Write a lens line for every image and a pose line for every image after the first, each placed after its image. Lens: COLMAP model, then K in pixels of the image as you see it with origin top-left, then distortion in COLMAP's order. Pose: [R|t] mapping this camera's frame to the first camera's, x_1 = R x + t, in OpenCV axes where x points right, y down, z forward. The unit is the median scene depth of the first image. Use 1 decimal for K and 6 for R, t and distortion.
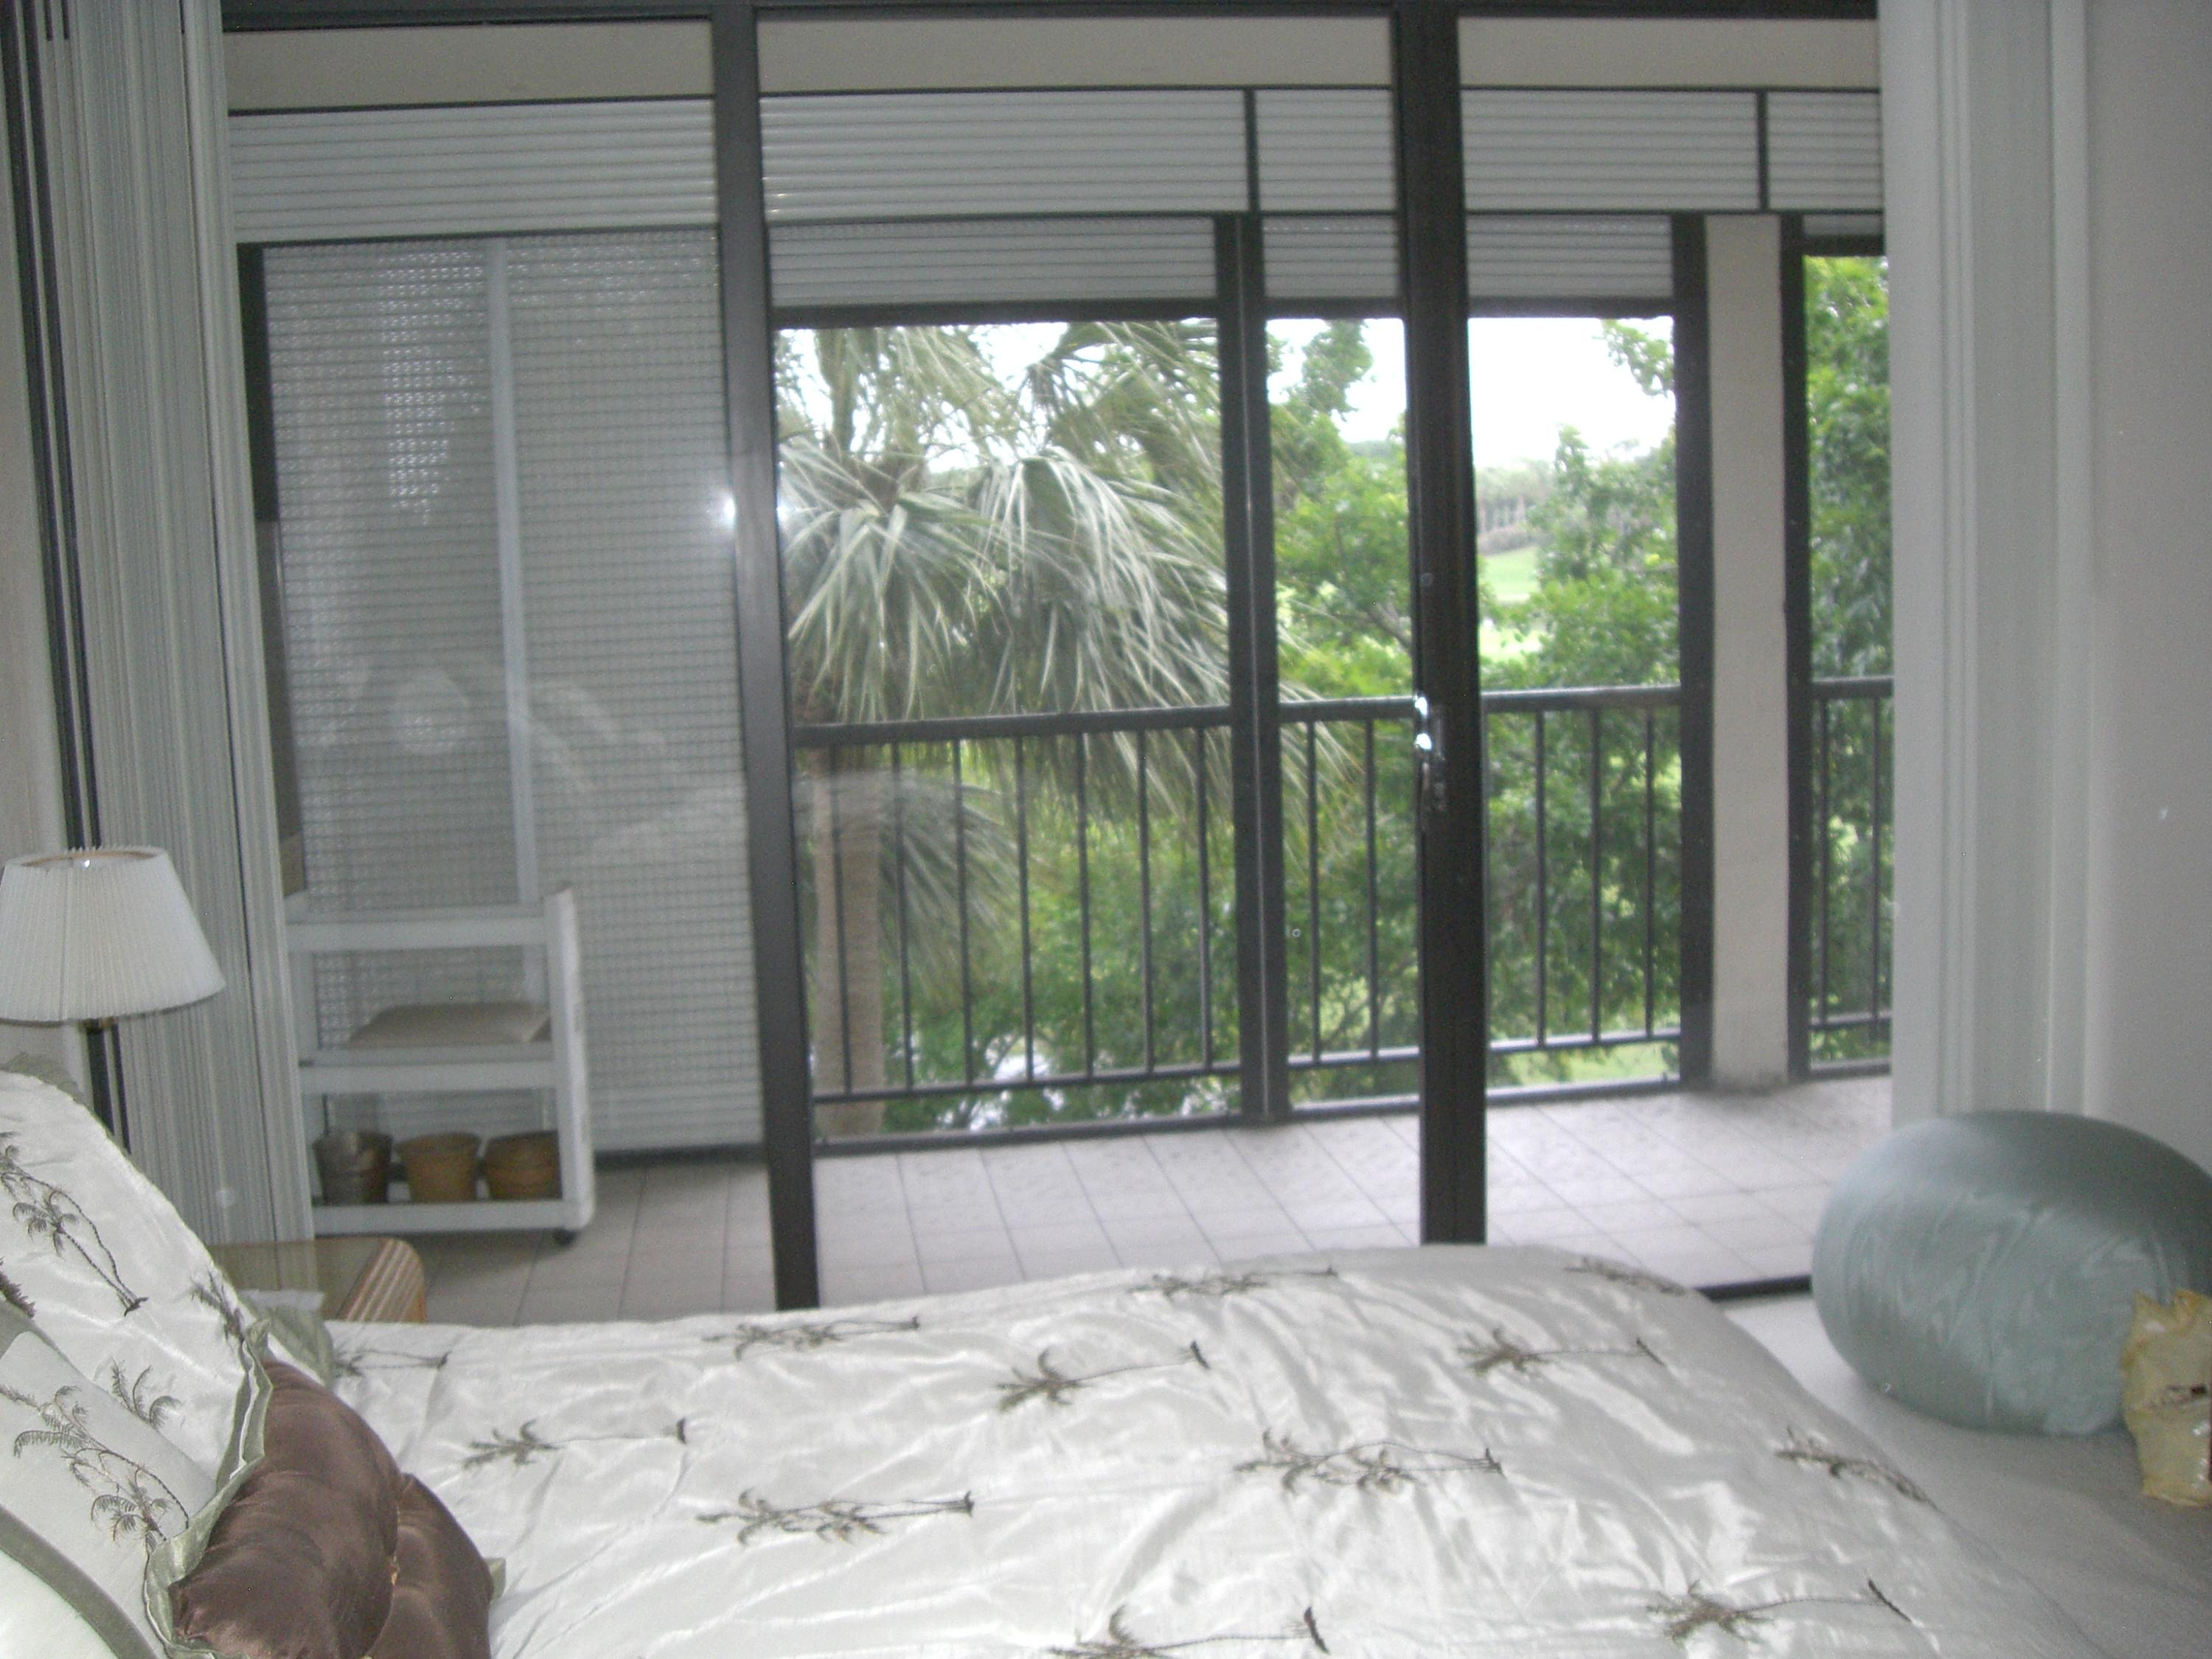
lens RADIAL K [[2391.1, 0, 1106.0], [0, 2391.1, 829.5], [0, 0, 1]] dist [-0.192888, 0.196039]
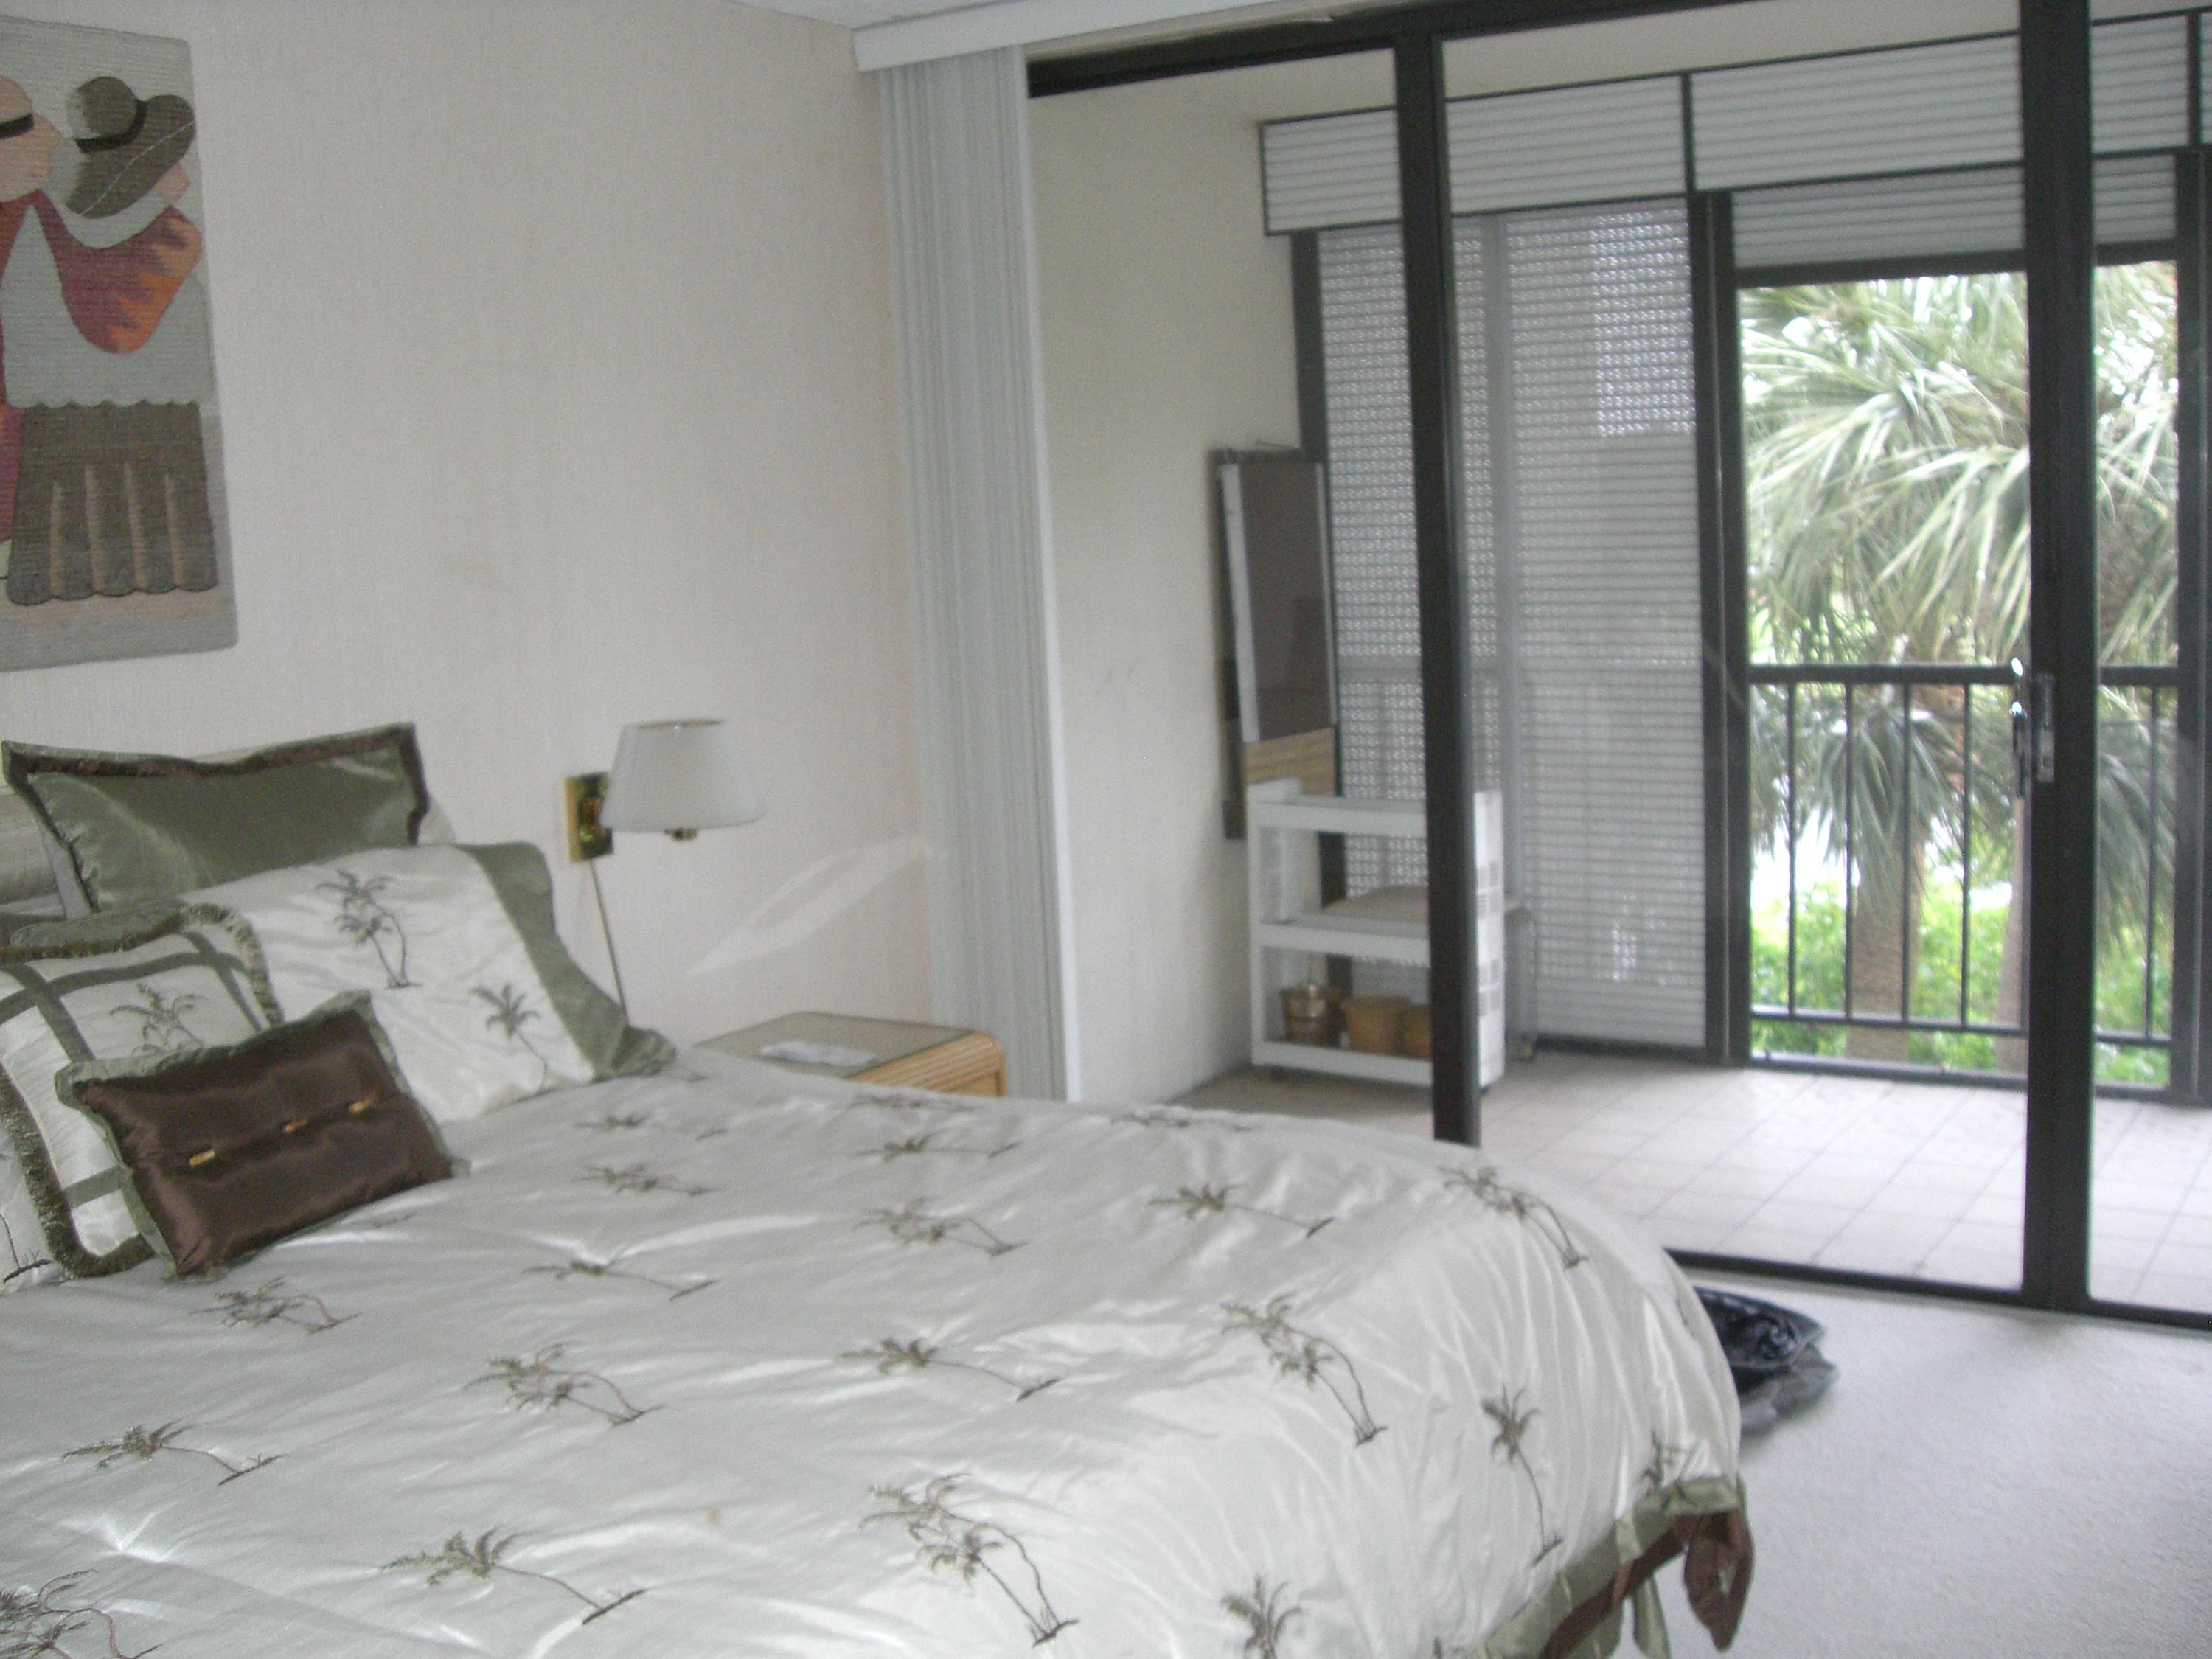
lens RADIAL K [[2391.1, 0, 1106.0], [0, 2391.1, 829.5], [0, 0, 1]] dist [-0.192888, 0.196039]
pose [[0.738979, 0.100527, -0.666187, 0.504805], [-0.077732, 0.994924, 0.063907, -0.021140], [0.669230, 0.004558, 0.743042, 0.046372]]
